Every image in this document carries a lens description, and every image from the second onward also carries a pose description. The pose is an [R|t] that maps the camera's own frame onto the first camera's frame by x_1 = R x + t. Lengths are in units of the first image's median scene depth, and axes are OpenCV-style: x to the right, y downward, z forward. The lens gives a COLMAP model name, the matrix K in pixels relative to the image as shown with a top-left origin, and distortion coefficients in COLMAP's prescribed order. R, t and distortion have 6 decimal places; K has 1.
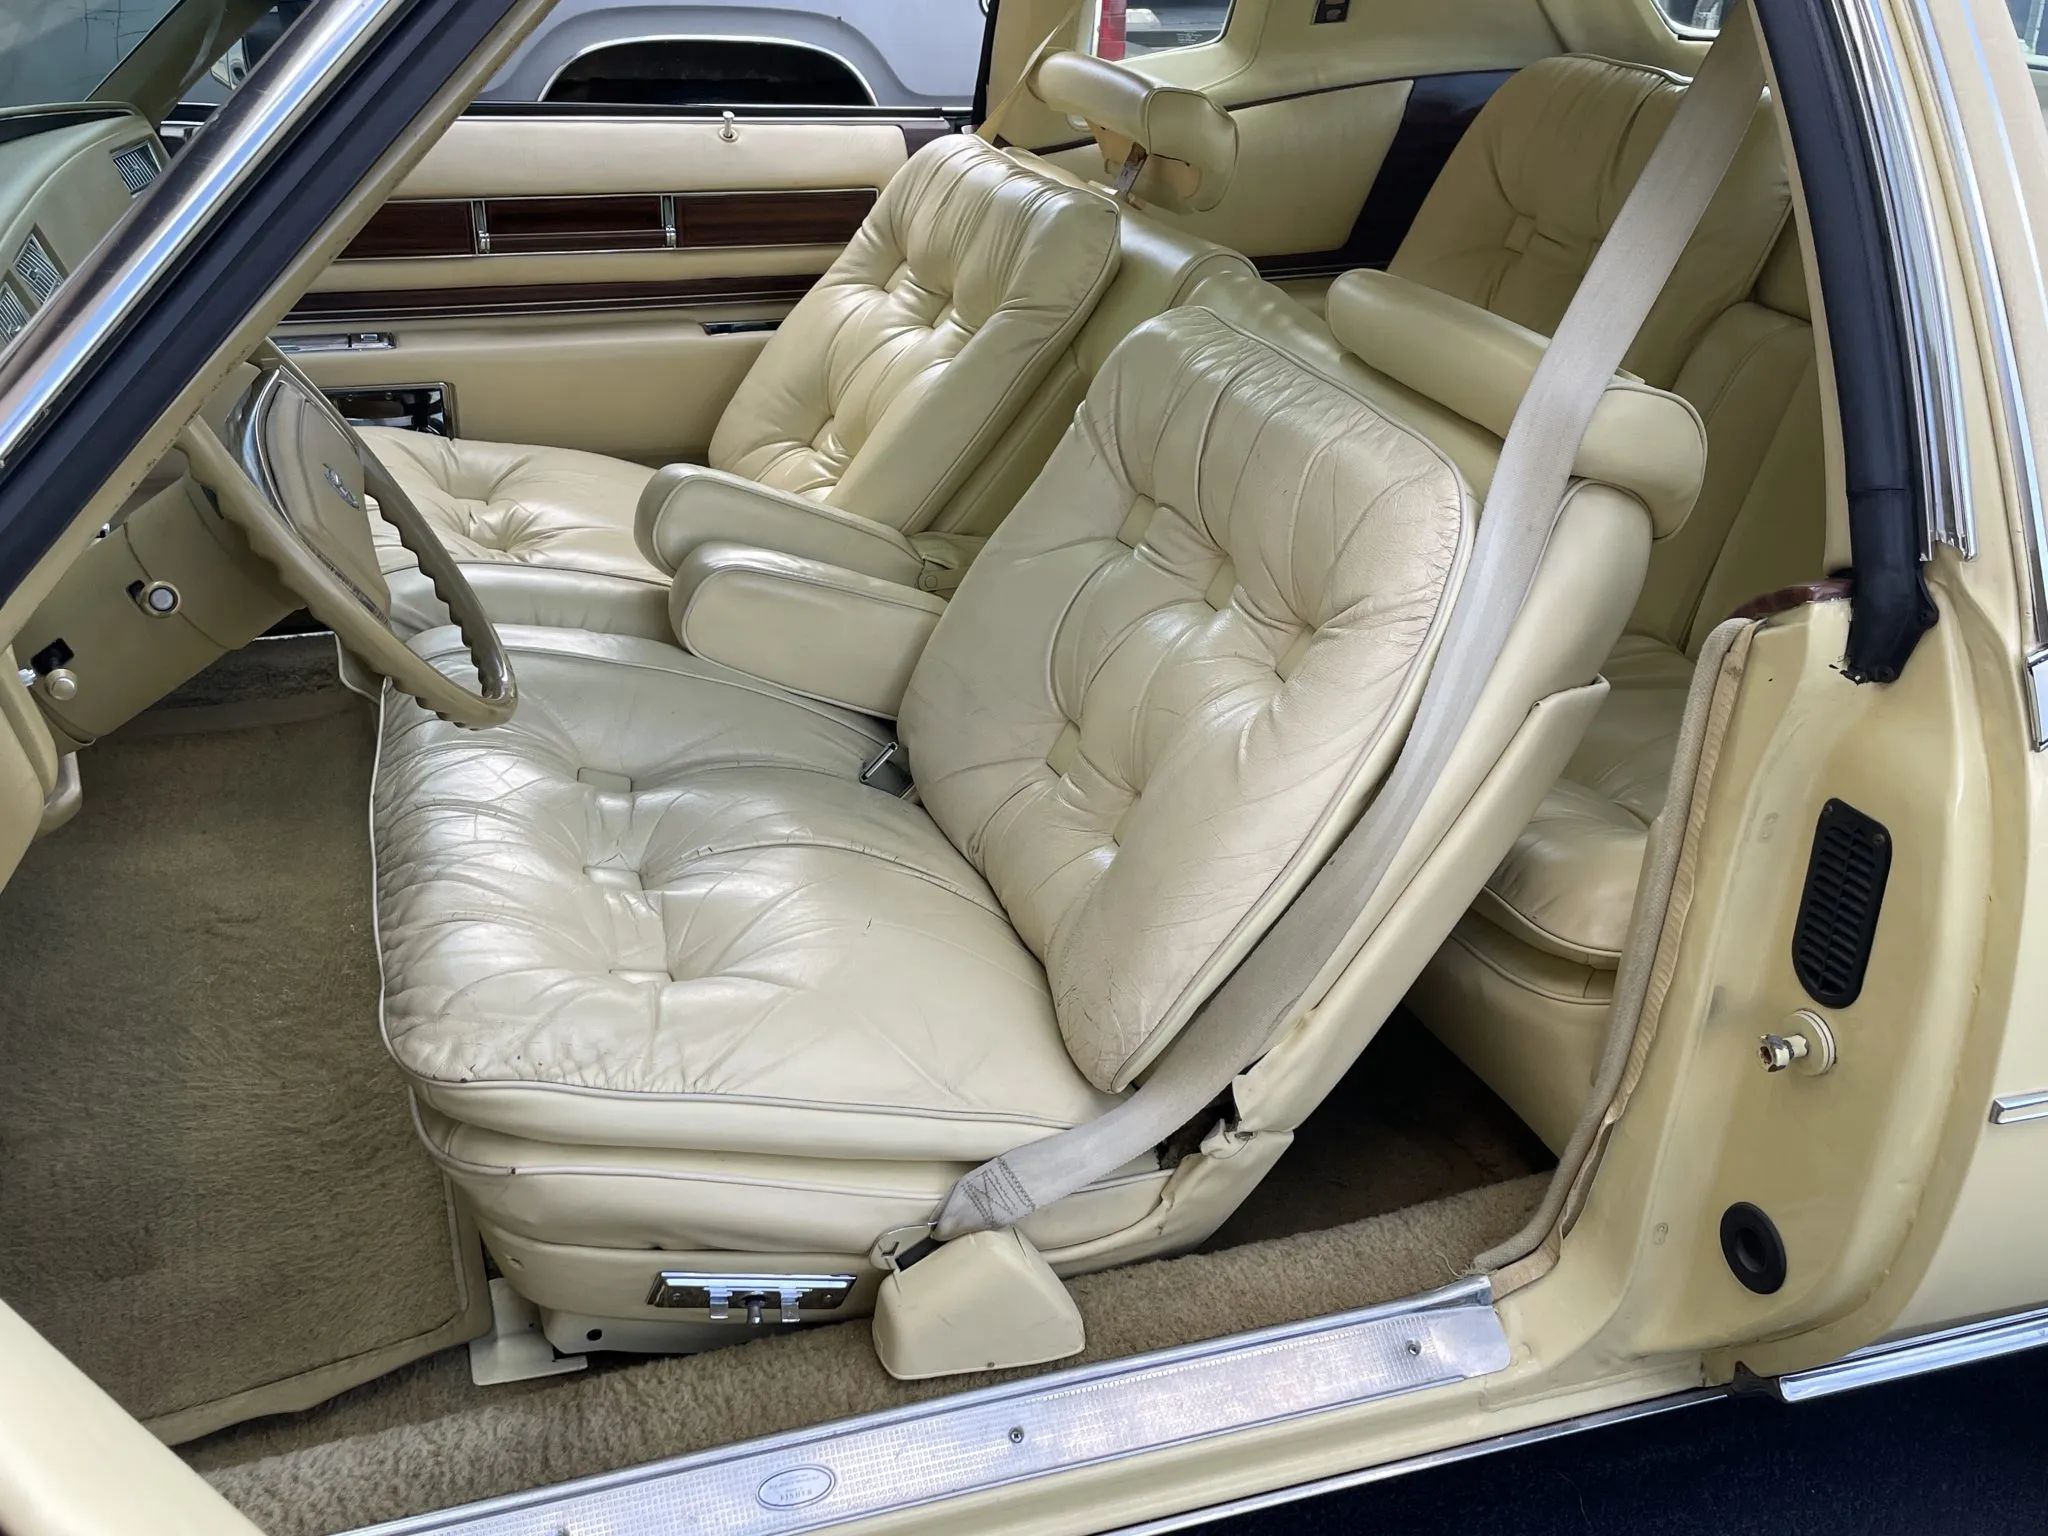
lens RADIAL K [[1738.8, 0, 1024.0], [0, 1738.8, 768.0], [0, 0, 1]] dist [-0.005620, -0.000680]
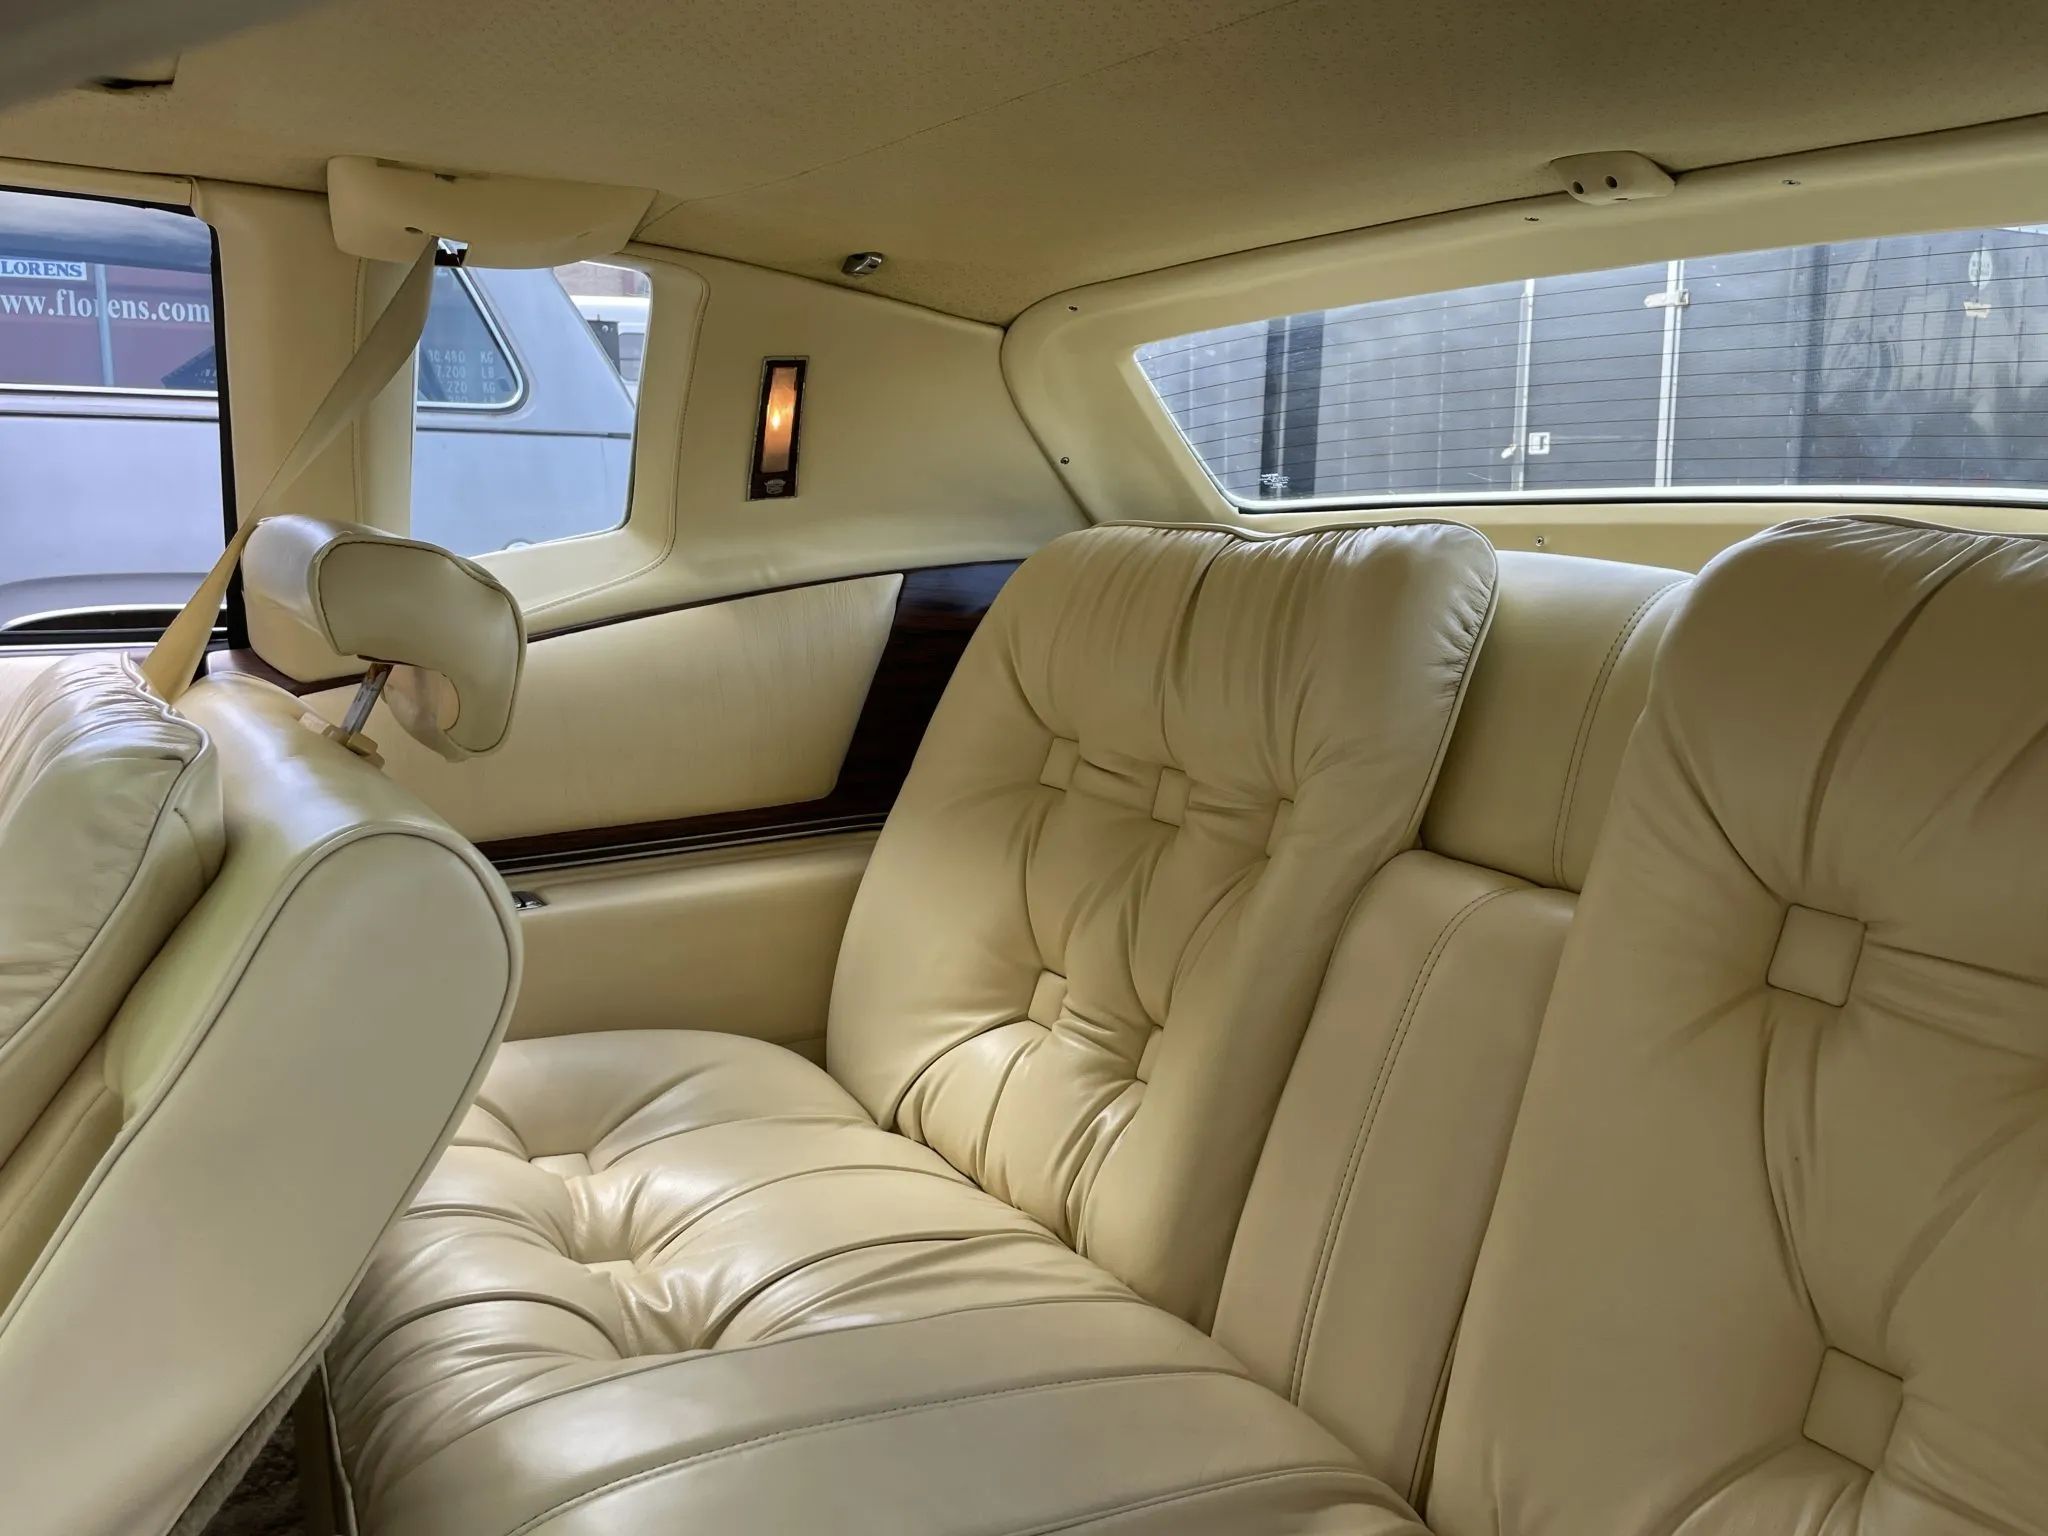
lens RADIAL K [[1485.3, 0, 1024.0], [0, 1485.3, 768.0], [0, 0, 1]] dist [0.001740, 0.000464]
pose [[0.978690, -0.047607, 0.199749, 0.156880], [0.106360, 0.949623, -0.294794, -0.138336], [-0.175652, 0.309757, 0.934450, 0.465357]]
